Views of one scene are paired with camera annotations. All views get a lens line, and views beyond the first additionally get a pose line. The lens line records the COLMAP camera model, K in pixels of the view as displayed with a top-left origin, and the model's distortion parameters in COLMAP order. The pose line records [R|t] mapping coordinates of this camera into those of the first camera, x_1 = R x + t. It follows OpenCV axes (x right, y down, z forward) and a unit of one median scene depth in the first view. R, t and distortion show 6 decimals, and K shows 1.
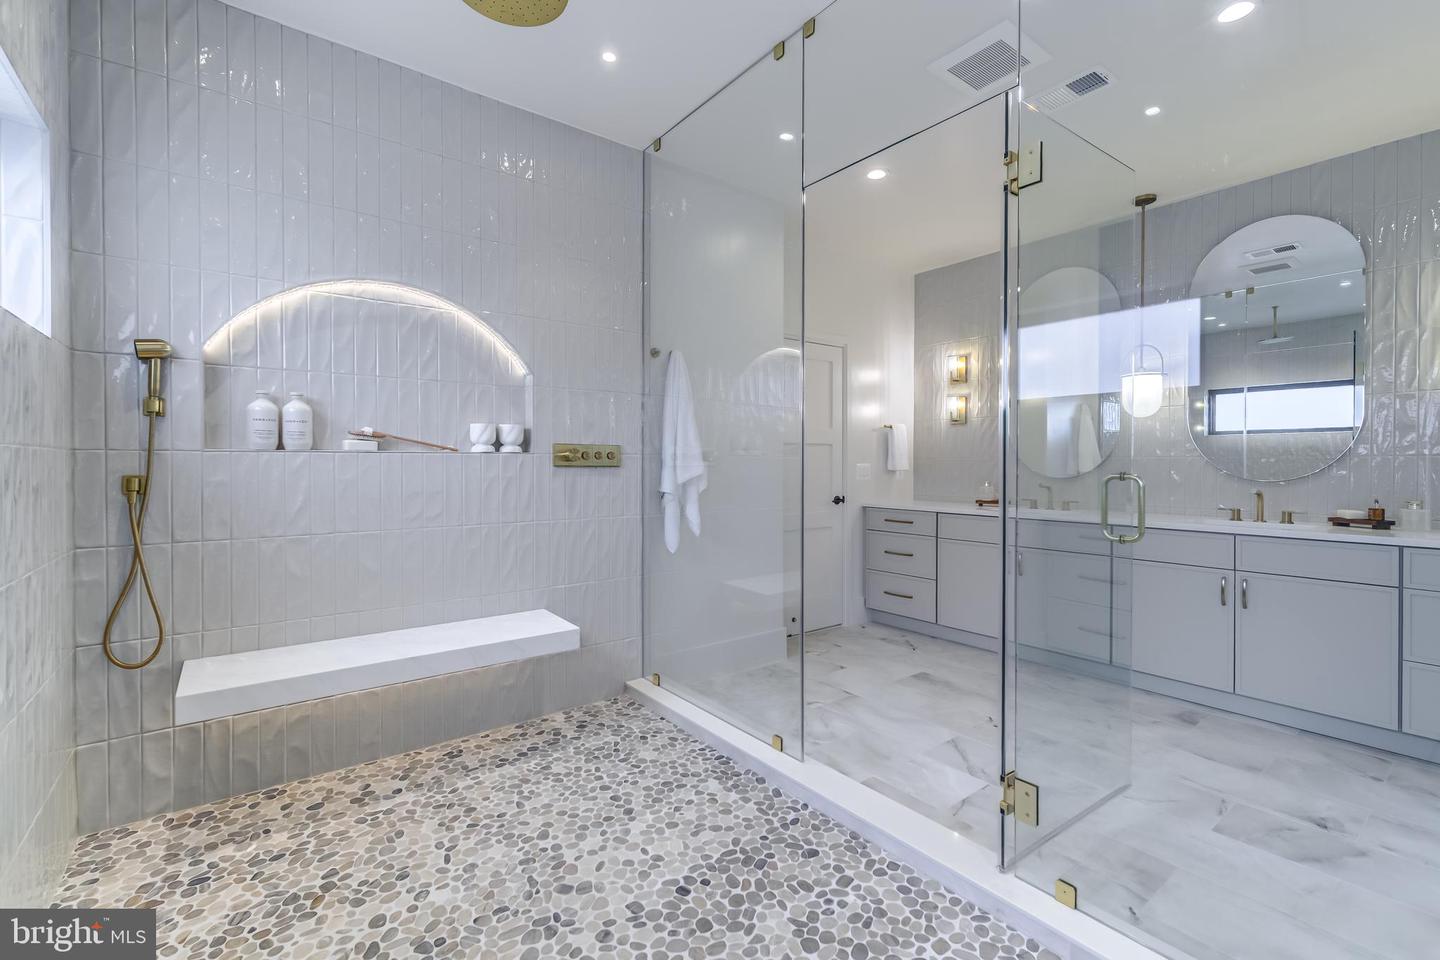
lens RADIAL K [[625.4, 0, 717.0], [0, 625.4, 474.2], [0, 0, 1]] dist [0.001343, 0.000462]
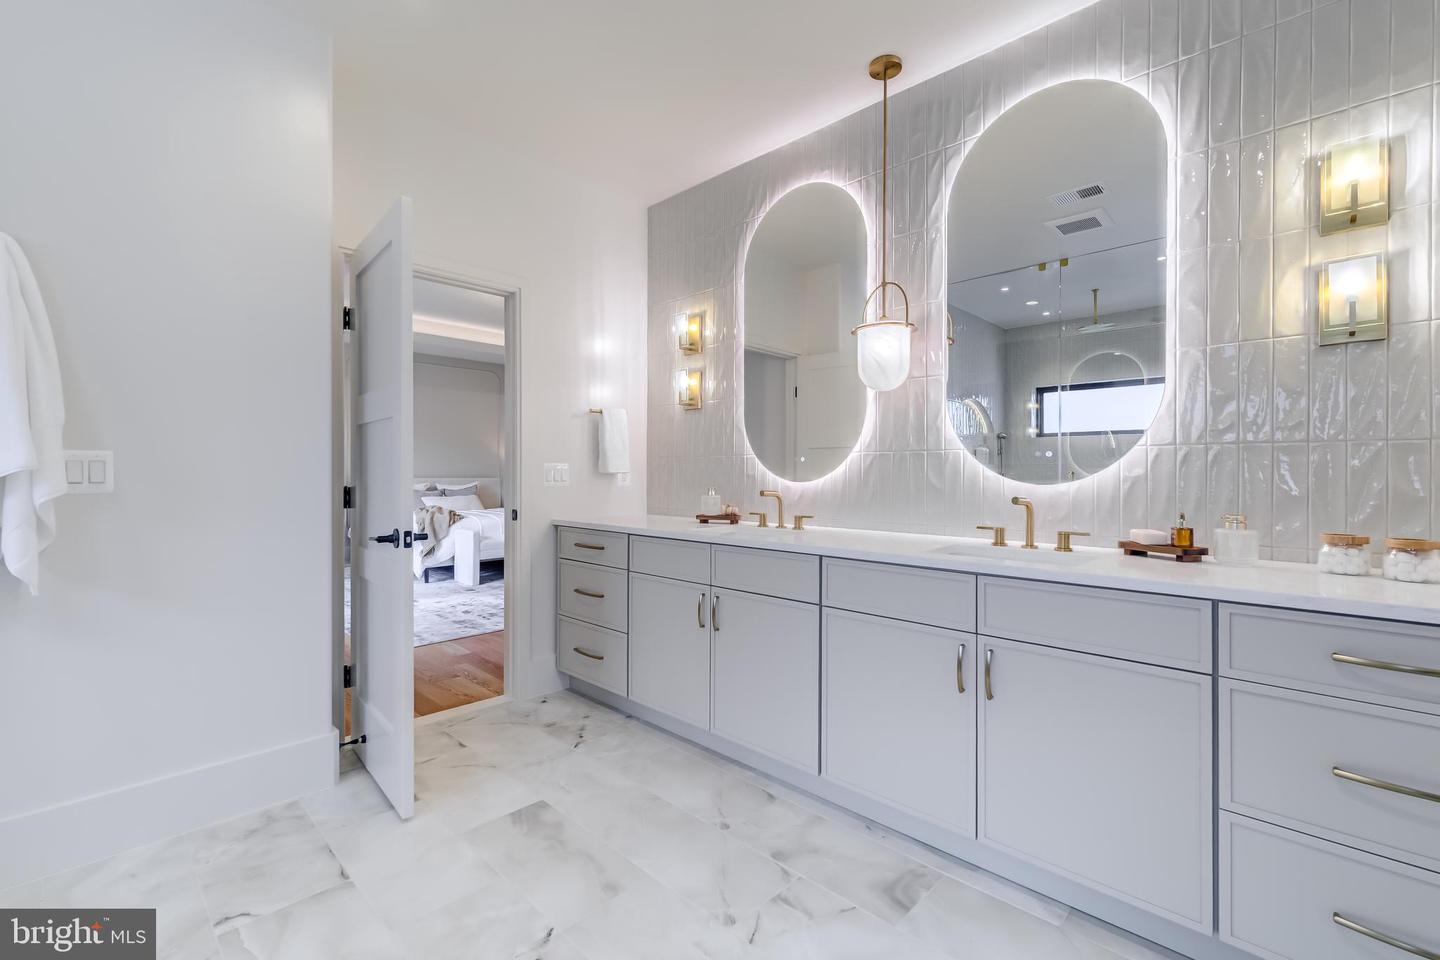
lens RADIAL K [[631.3, 0, 720.0], [0, 631.3, 480.0], [0, 0, 1]] dist [0.000946, 0.000153]
pose [[0.987353, -0.000164, 0.158535, 0.329480], [0.001089, 0.999983, -0.005746, 0.006790], [-0.158531, 0.005846, 0.987337, 0.298684]]
